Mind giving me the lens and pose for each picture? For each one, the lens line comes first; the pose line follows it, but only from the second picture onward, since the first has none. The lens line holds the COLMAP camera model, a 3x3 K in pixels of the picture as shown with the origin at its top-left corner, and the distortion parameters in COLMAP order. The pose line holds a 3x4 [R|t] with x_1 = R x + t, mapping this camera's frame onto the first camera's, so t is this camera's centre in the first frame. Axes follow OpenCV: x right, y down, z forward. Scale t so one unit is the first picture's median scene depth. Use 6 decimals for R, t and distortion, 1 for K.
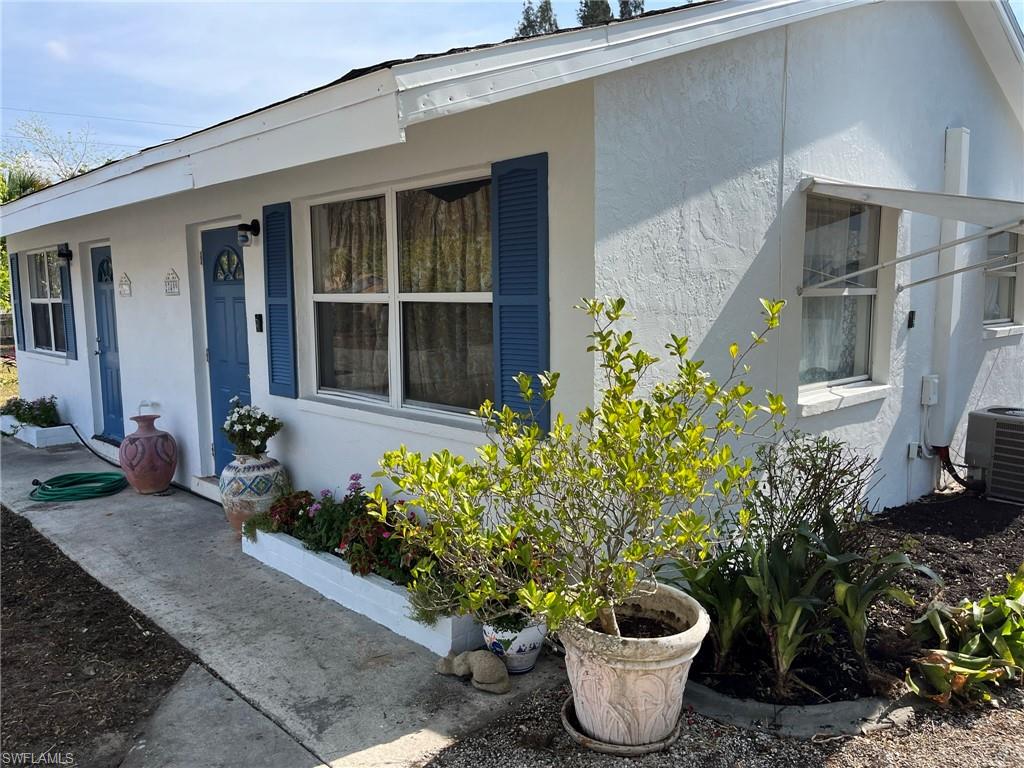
lens RADIAL K [[762.3, 0, 510.2], [0, 762.3, 390.0], [0, 0, 1]] dist [0.070916, -0.096988]
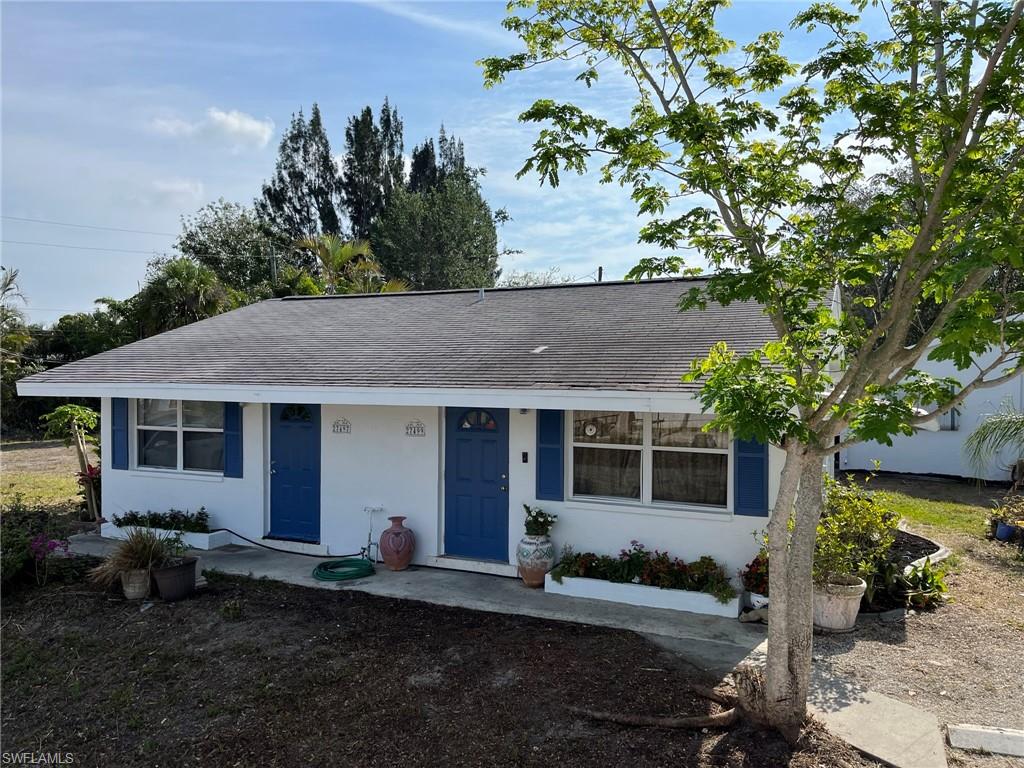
lens RADIAL K [[762.3, 0, 510.2], [0, 762.3, 390.0], [0, 0, 1]] dist [0.070916, -0.096988]
pose [[0.933545, 0.000974, 0.358458, -1.179143], [0.035184, 0.994919, -0.094333, -0.094952], [-0.356728, 0.100676, 0.928768, -0.716158]]
